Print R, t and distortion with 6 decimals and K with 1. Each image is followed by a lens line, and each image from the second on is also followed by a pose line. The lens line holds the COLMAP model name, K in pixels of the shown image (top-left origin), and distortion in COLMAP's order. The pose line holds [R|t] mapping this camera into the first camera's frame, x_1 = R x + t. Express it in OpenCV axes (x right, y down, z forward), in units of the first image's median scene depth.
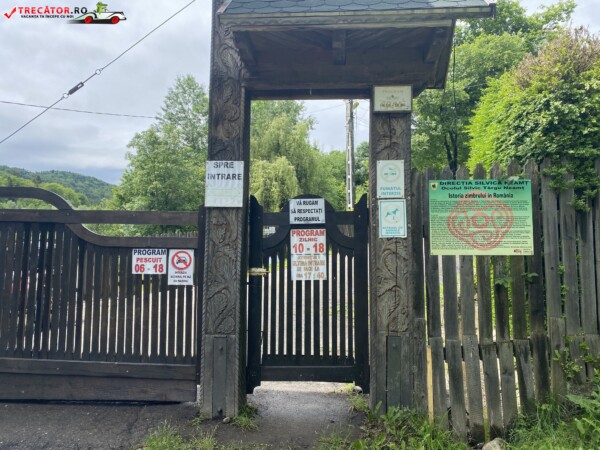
lens RADIAL K [[467.2, 0, 284.0], [0, 467.2, 222.7], [0, 0, 1]] dist [0.024525, -0.014428]
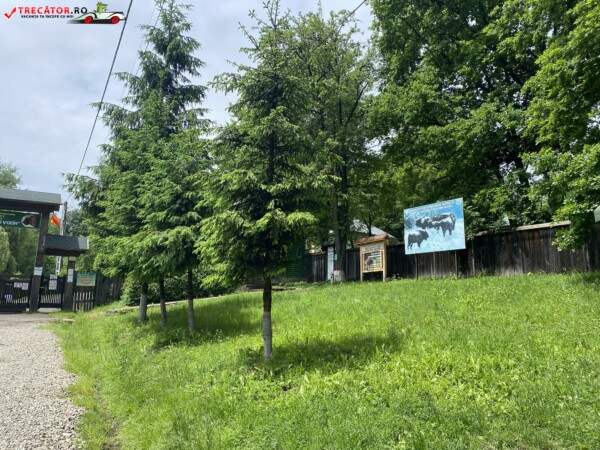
lens RADIAL K [[467.2, 0, 297.7], [0, 467.2, 211.9], [0, 0, 1]] dist [0.024525, -0.014428]
pose [[0.810691, 0.128654, 0.571163, -0.872871], [-0.037796, 0.985023, -0.168230, 0.046688], [-0.584253, 0.114795, 0.803412, -5.170772]]
